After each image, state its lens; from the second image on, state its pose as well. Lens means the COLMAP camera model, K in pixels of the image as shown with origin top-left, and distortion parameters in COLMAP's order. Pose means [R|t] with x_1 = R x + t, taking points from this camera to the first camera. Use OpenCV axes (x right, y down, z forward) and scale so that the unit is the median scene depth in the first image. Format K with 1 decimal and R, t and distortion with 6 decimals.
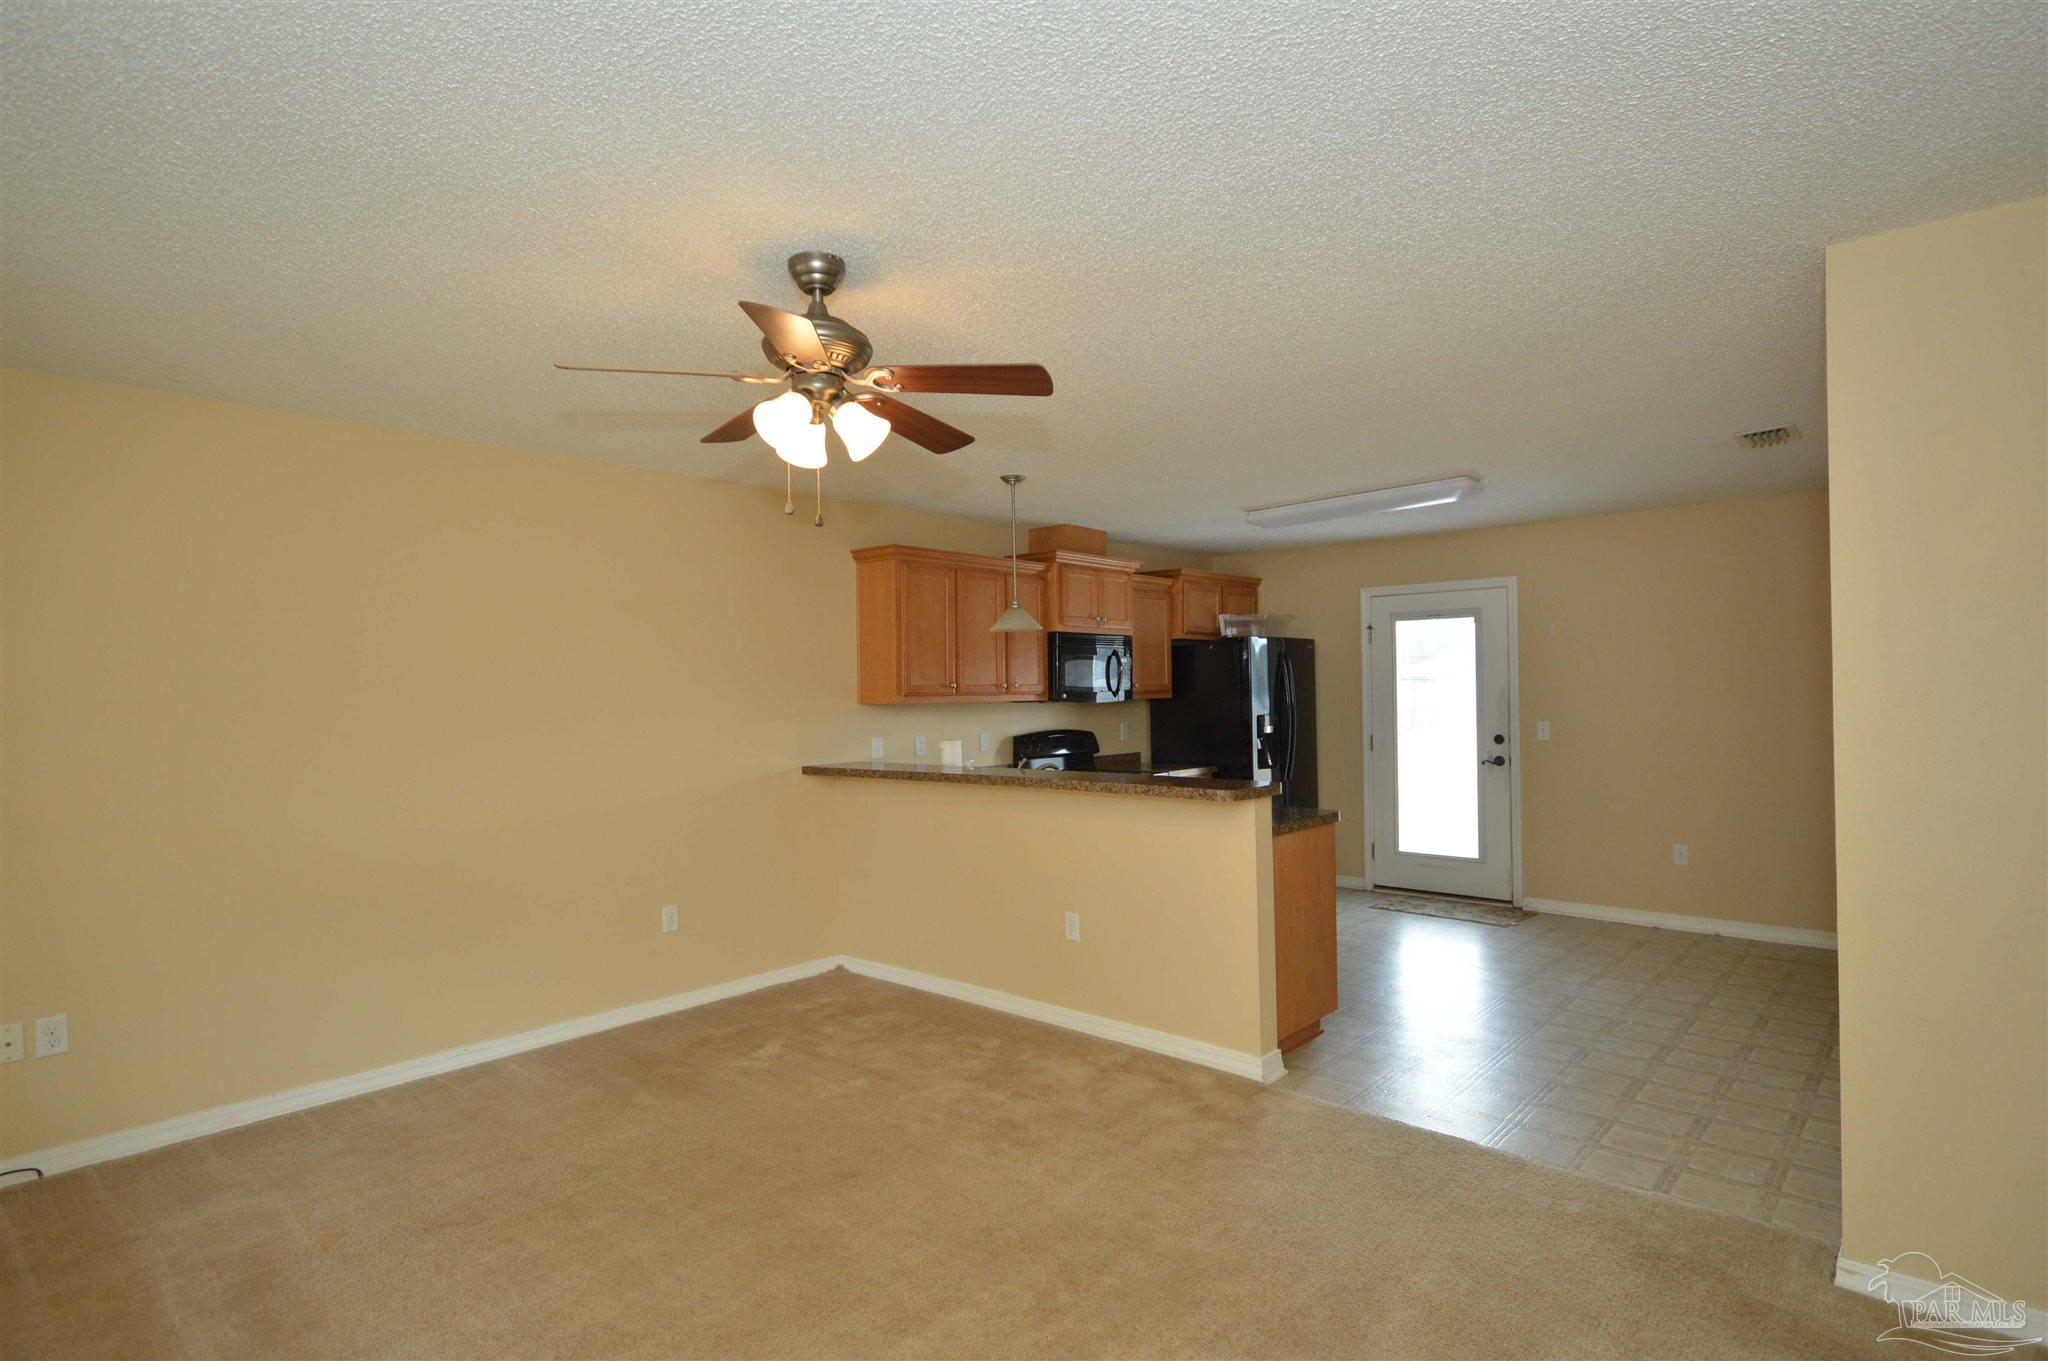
lens RADIAL K [[1056.4, 0, 1024.0], [0, 1056.4, 680.5], [0, 0, 1]] dist [0.006891, 0.000091]
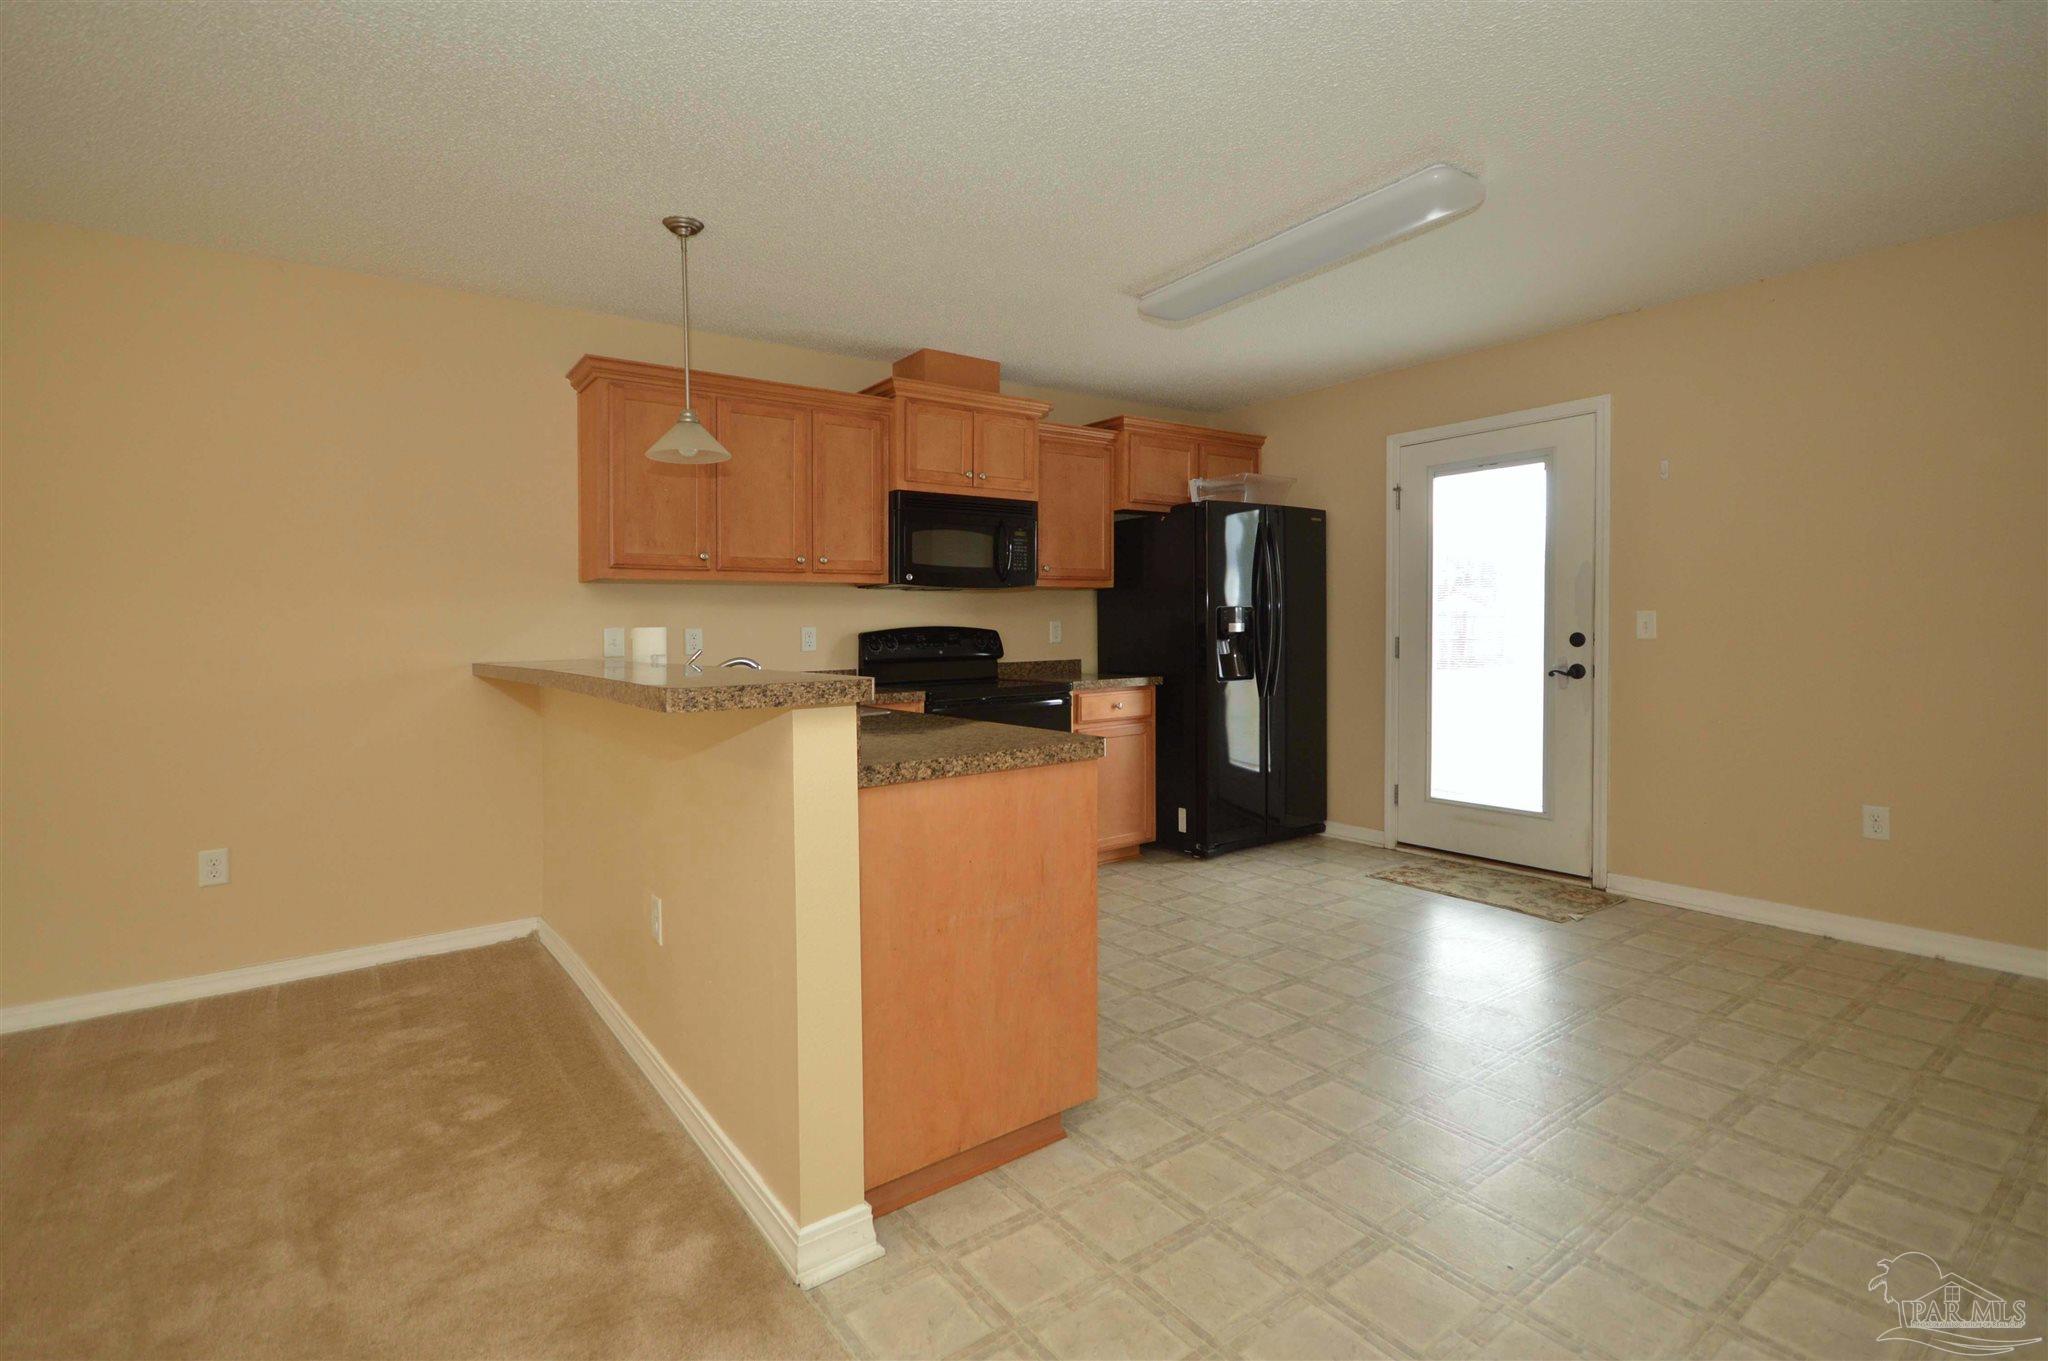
lens RADIAL K [[943.5, 0, 1030.4], [0, 943.5, 642.7], [0, 0, 1]] dist [0.014700, -0.012512]
pose [[0.977031, 0.000049, -0.213099, 0.240616], [0.006021, 0.999594, 0.027832, 0.039573], [0.213014, -0.028476, 0.976634, 0.338727]]
